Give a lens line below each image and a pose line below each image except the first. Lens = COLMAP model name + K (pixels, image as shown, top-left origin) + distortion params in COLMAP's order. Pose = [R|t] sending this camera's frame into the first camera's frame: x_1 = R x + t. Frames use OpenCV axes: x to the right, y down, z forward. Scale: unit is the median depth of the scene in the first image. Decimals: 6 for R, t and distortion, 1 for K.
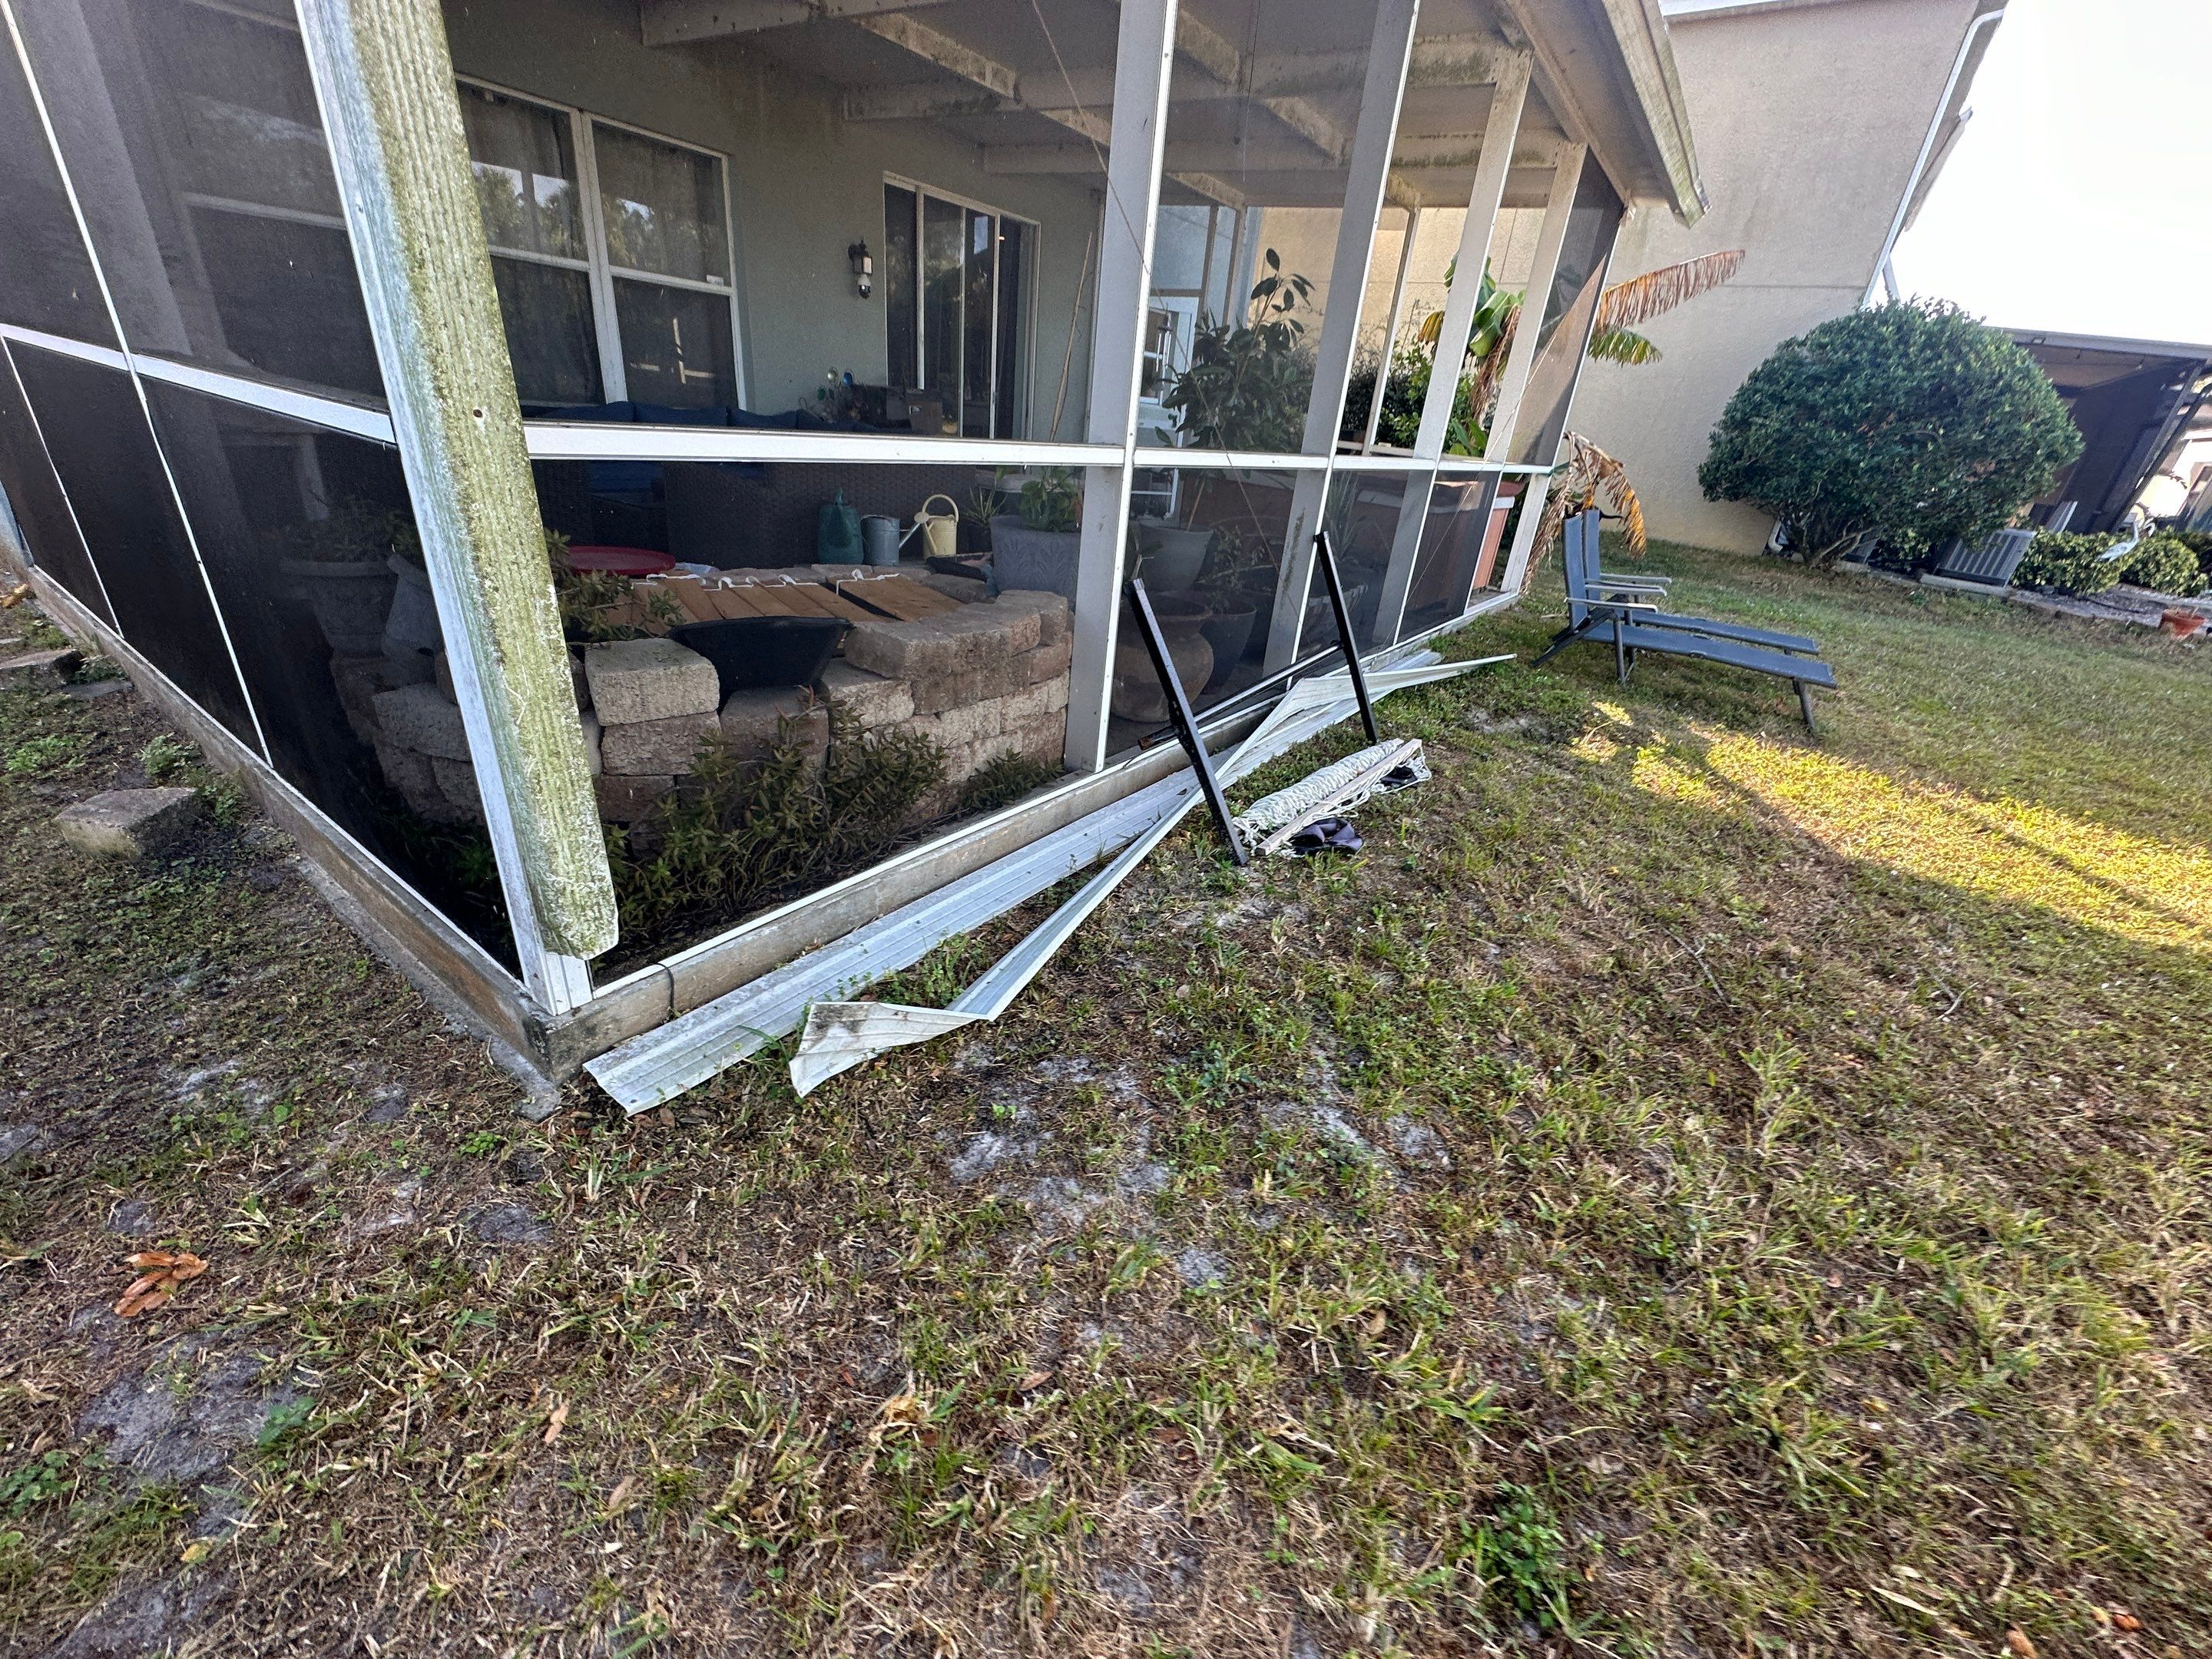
lens RADIAL K [[885.8, 0, 1106.0], [0, 885.8, 829.5], [0, 0, 1]] dist [-0.005010, 0.000946]
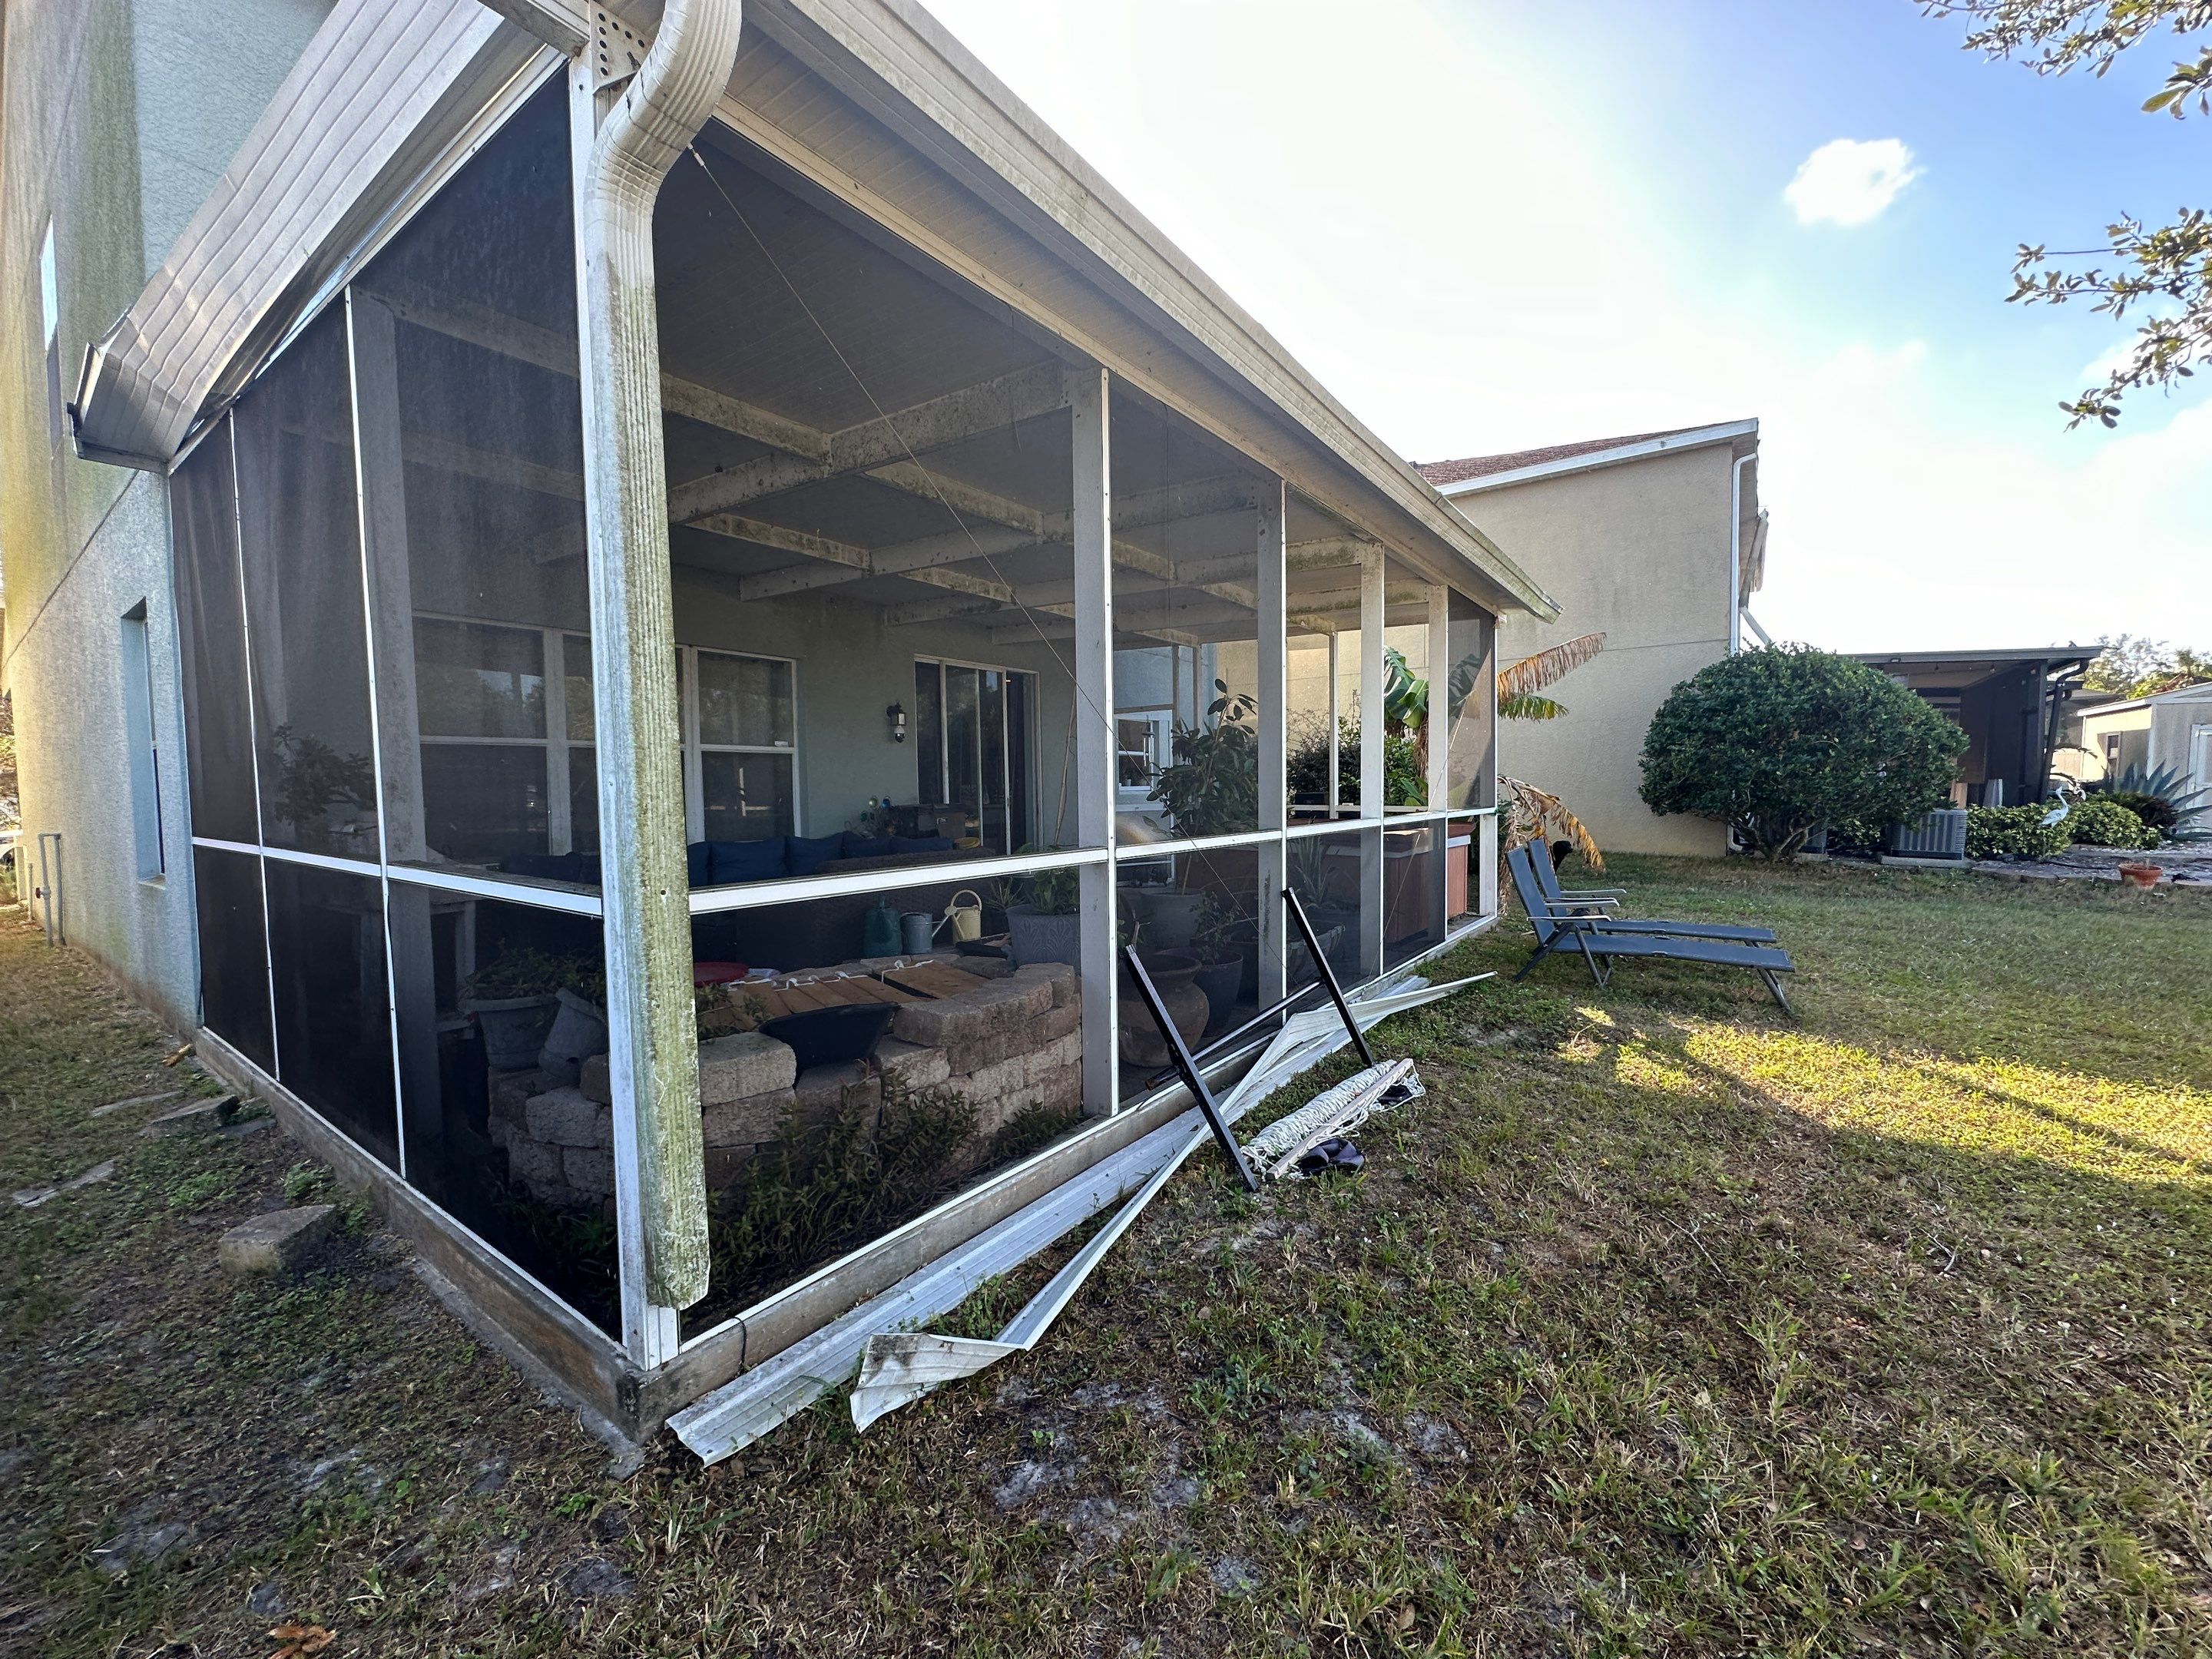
lens RADIAL K [[885.8, 0, 1106.0], [0, 885.8, 829.5], [0, 0, 1]] dist [-0.005010, 0.000946]
pose [[0.994417, -0.104964, -0.010876, 0.036725], [0.092442, 0.916190, -0.389937, 0.046559], [0.050894, 0.386755, 0.920777, -0.199550]]
